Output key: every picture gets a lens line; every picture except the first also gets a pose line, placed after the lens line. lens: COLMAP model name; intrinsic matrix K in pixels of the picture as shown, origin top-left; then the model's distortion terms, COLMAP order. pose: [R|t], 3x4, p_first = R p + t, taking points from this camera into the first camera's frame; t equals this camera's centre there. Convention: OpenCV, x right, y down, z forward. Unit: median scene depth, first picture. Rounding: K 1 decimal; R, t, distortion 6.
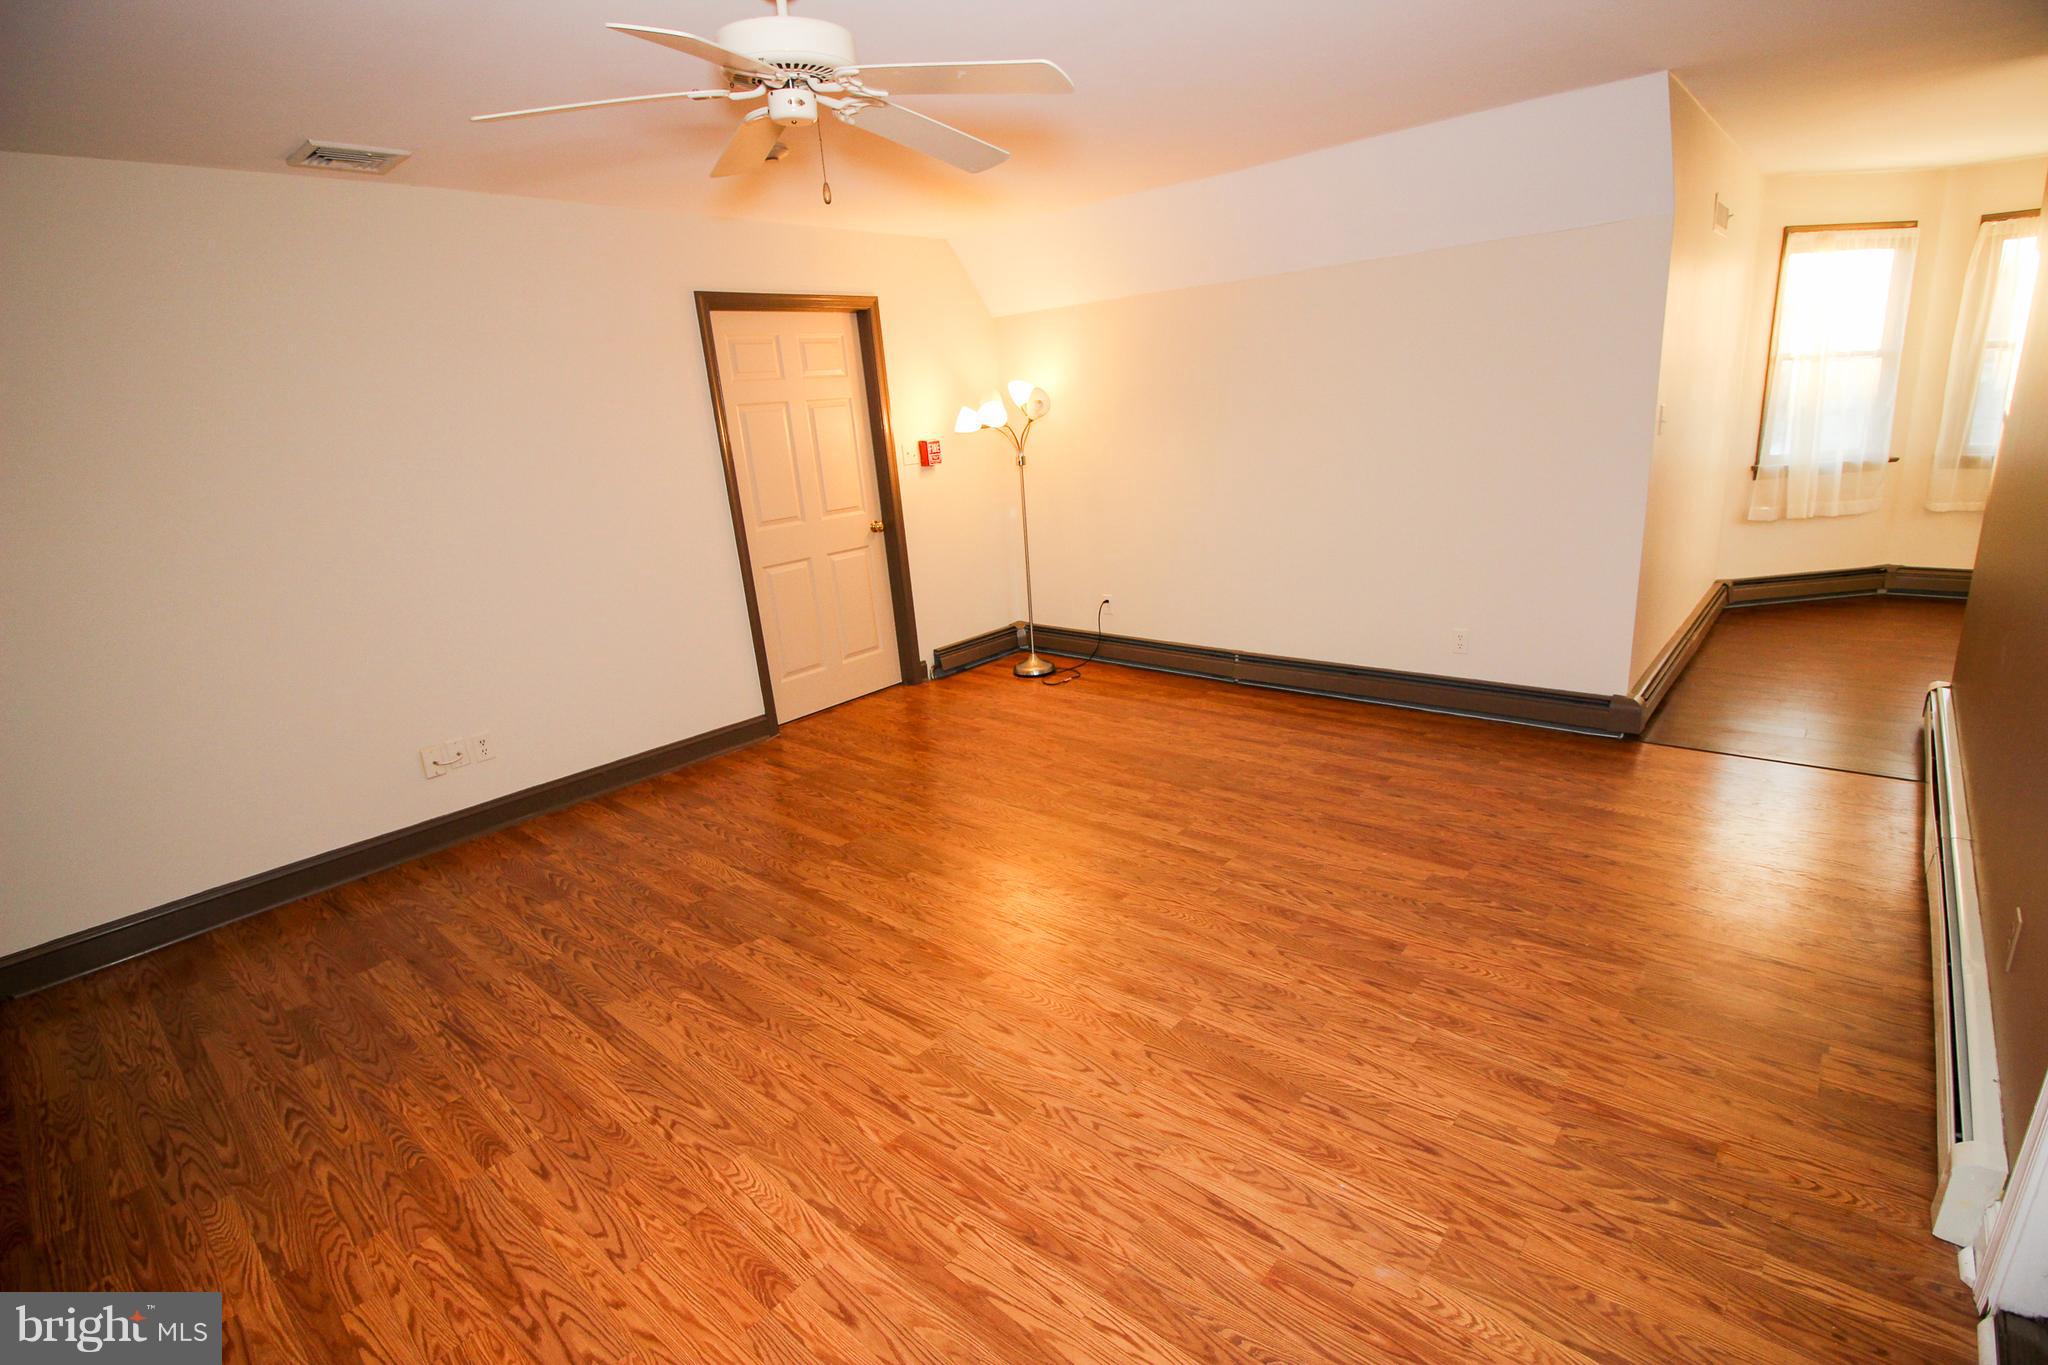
lens RADIAL K [[936.4, 0, 1047.7], [0, 936.4, 719.3], [0, 0, 1]] dist [-0.003962, -0.011625]
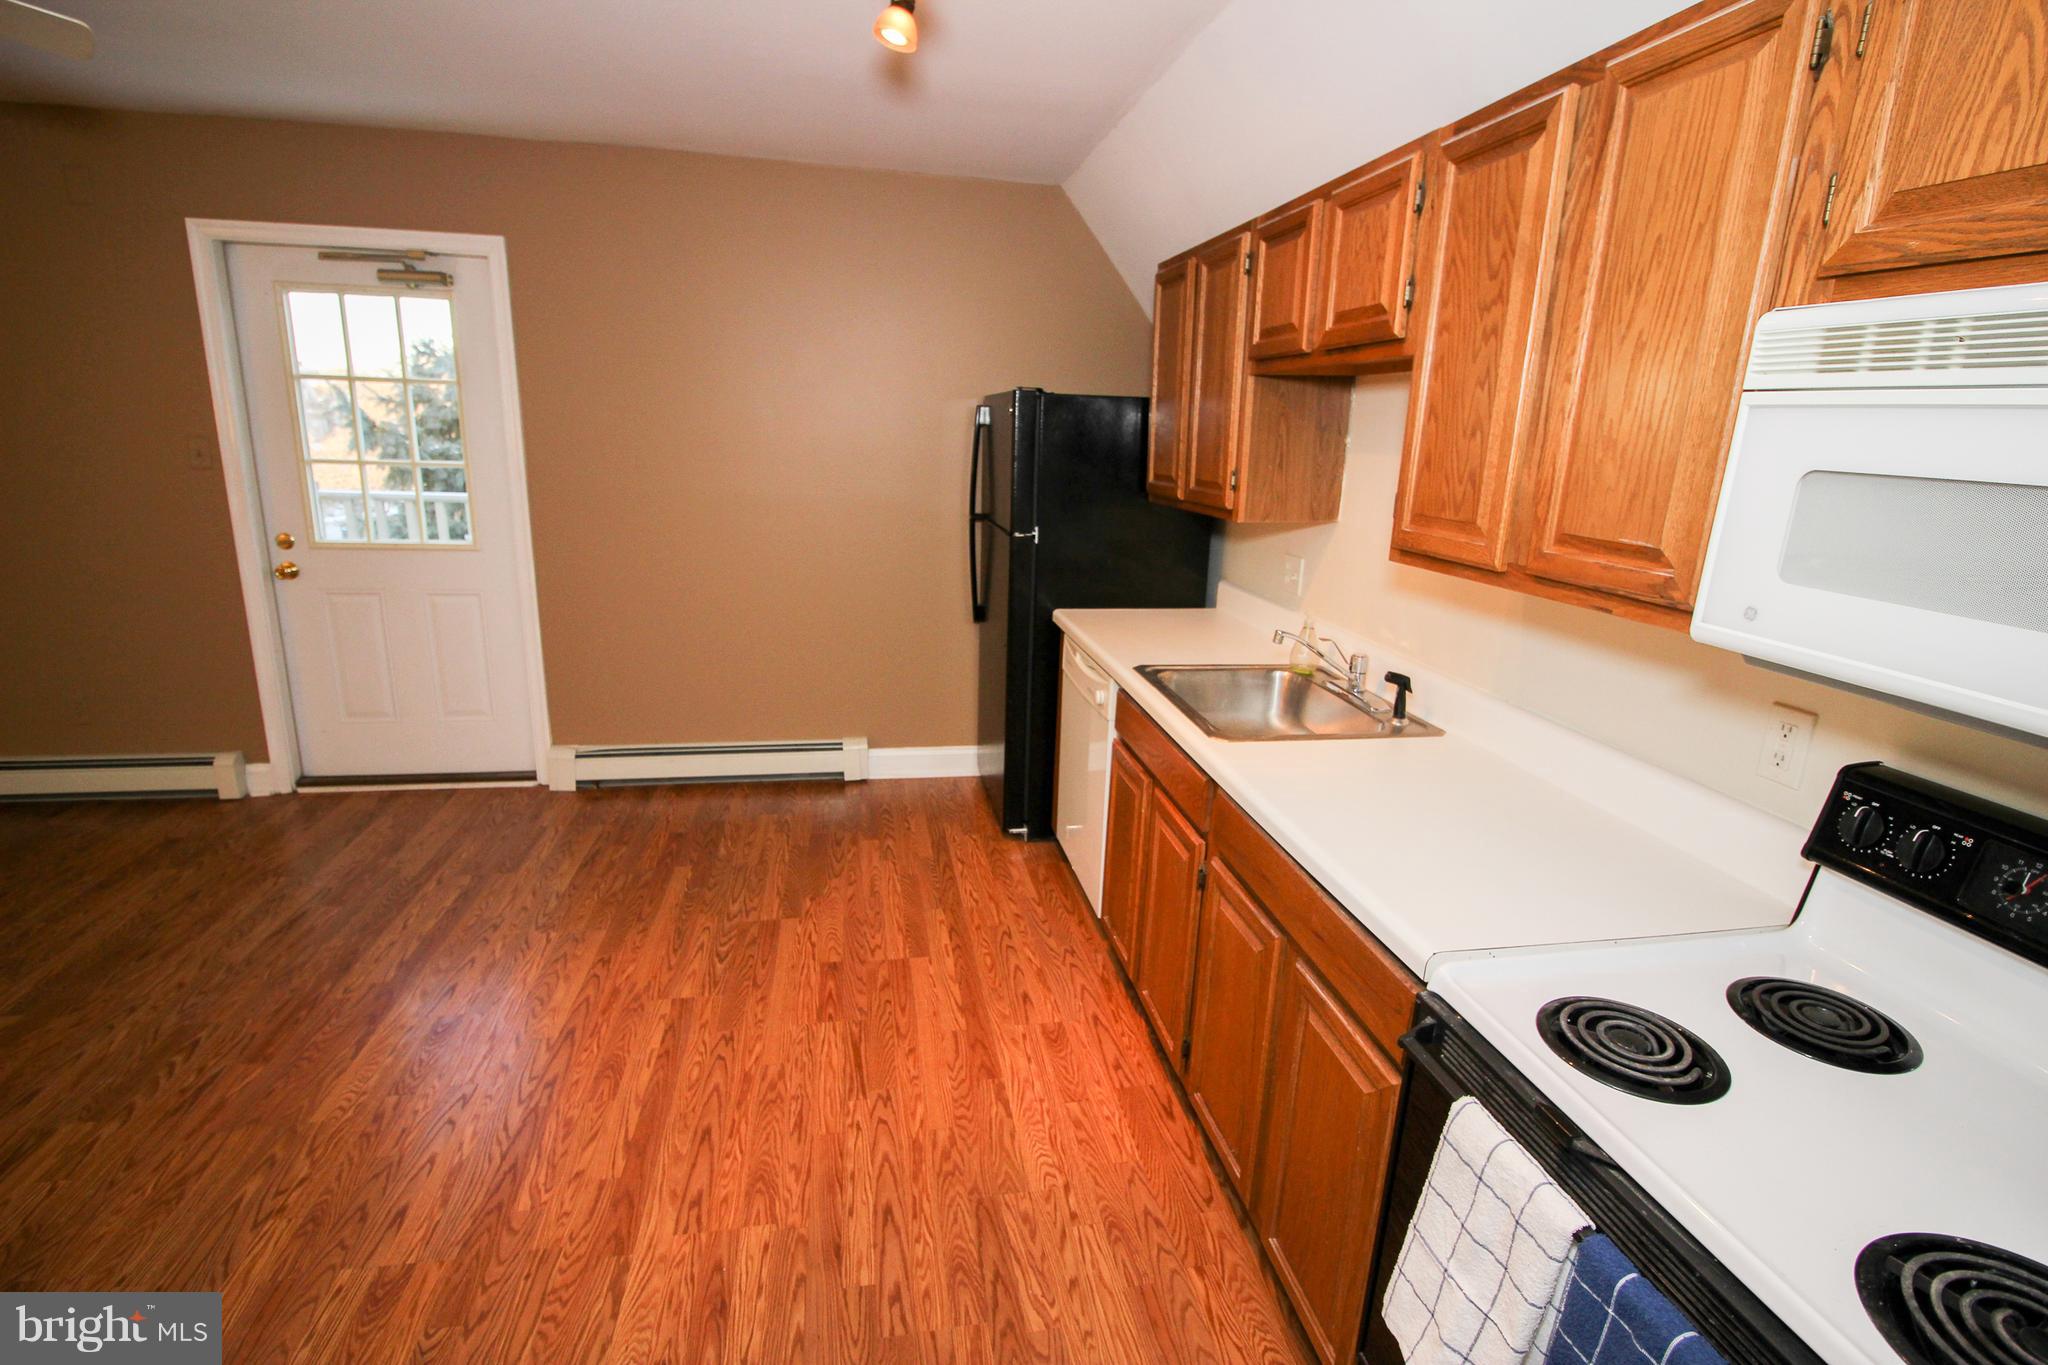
lens RADIAL K [[958.1, 0, 1038.0], [0, 958.1, 685.0], [0, 0, 1]] dist [0.001008, -0.012664]
pose [[-0.779776, -0.127219, 0.612997, -1.239700], [0.213400, 0.866488, 0.451287, -0.192480], [-0.588566, 0.482716, -0.648518, 0.806972]]
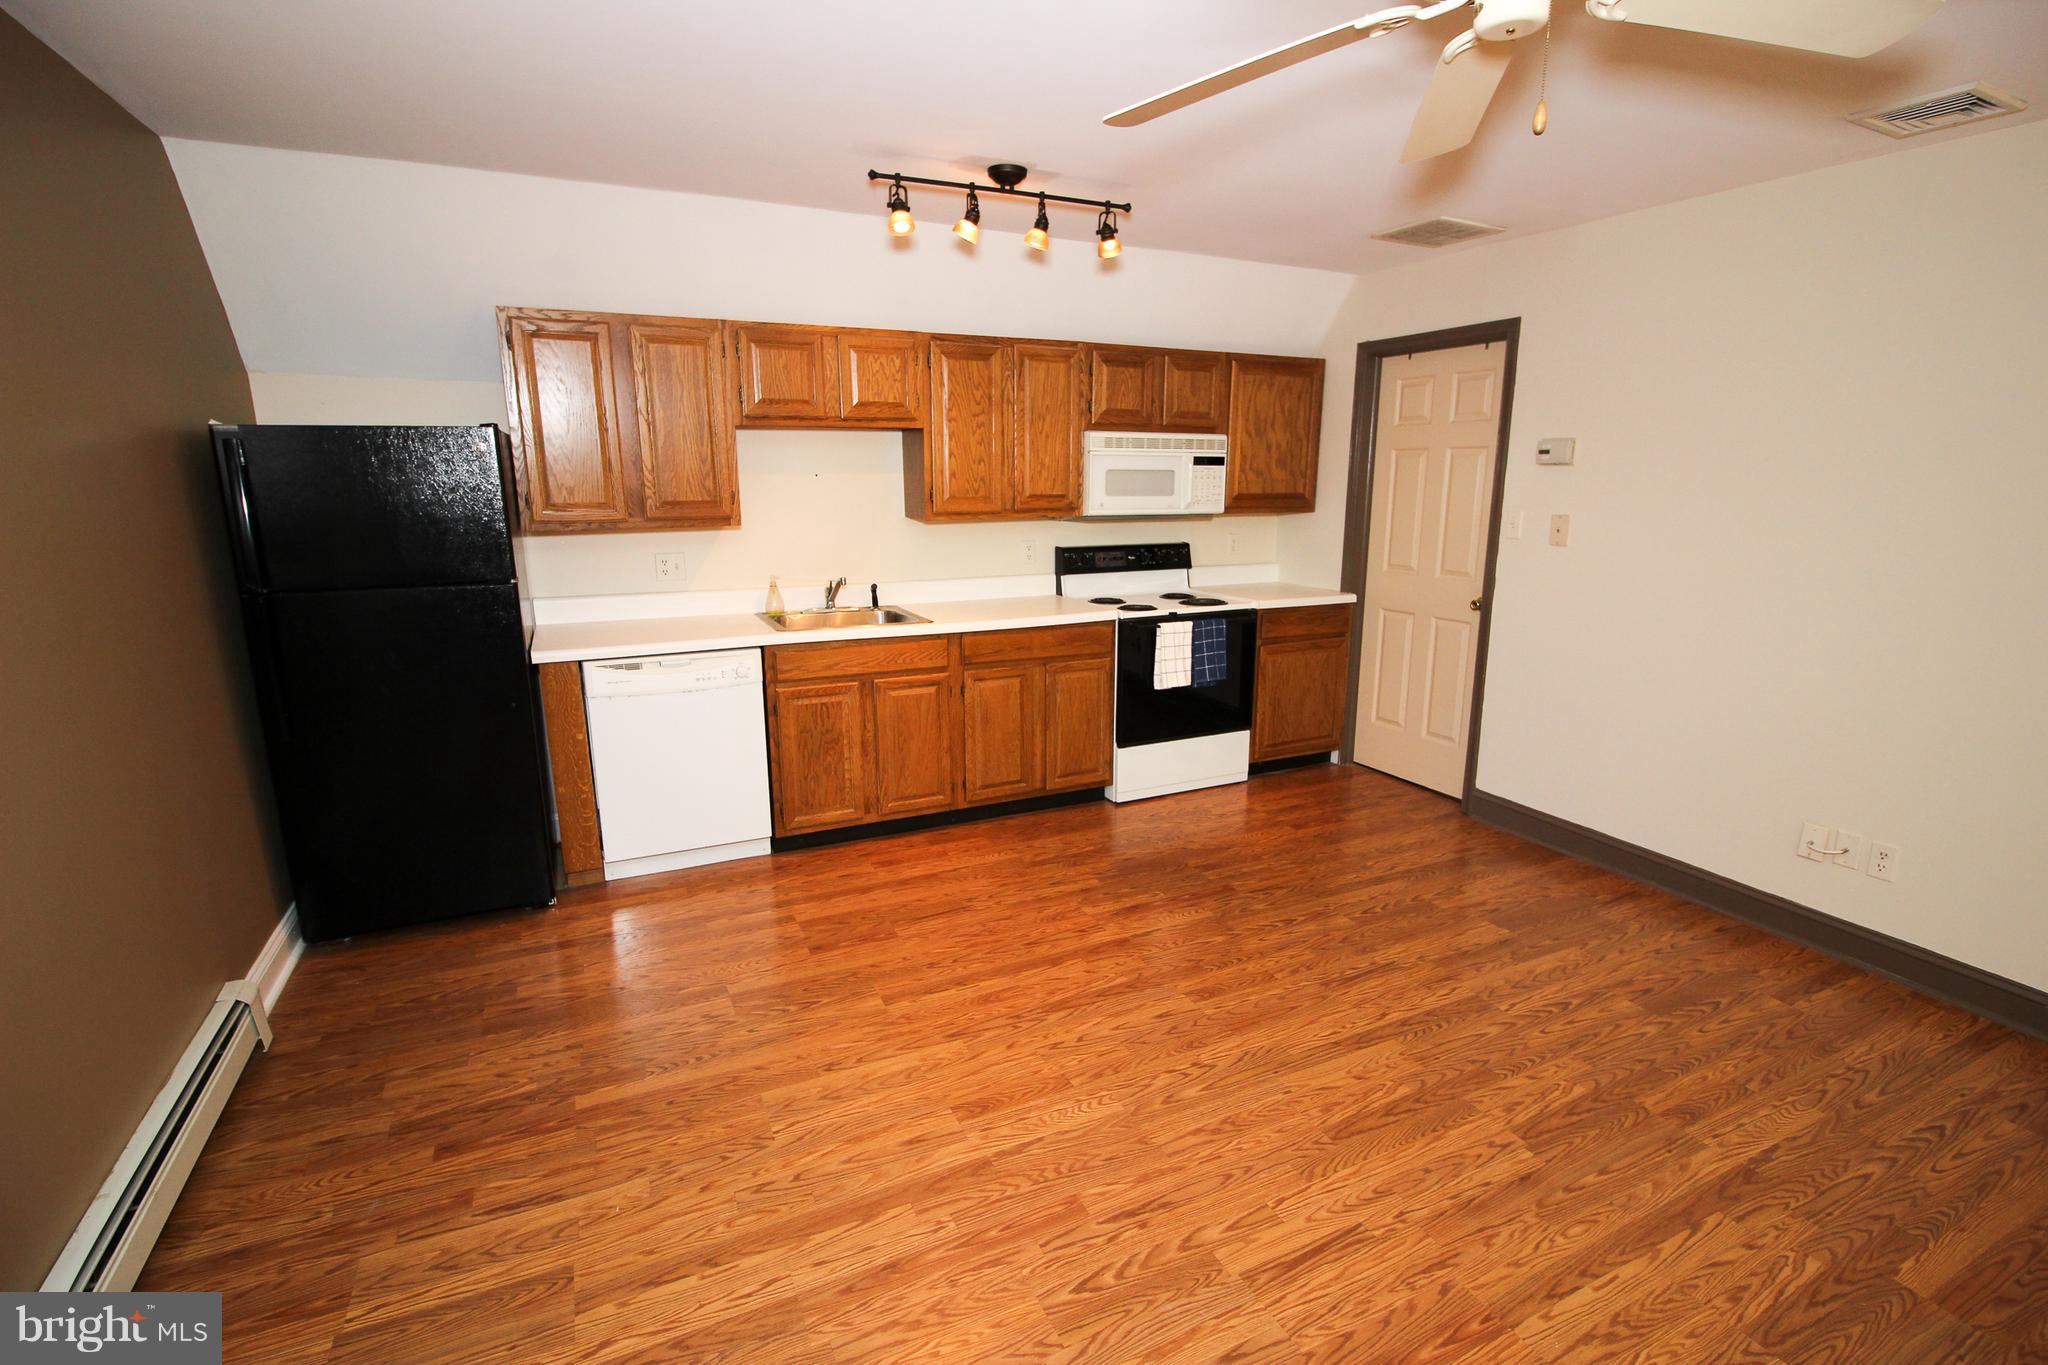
lens RADIAL K [[963.5, 0, 1044.8], [0, 963.5, 687.6], [0, 0, 1]] dist [0.002239, -0.013488]
pose [[-0.399130, 0.267134, -0.877117, 0.482503], [-0.270420, 0.879770, 0.390996, -0.329845], [0.876110, 0.393248, -0.278905, 0.861119]]
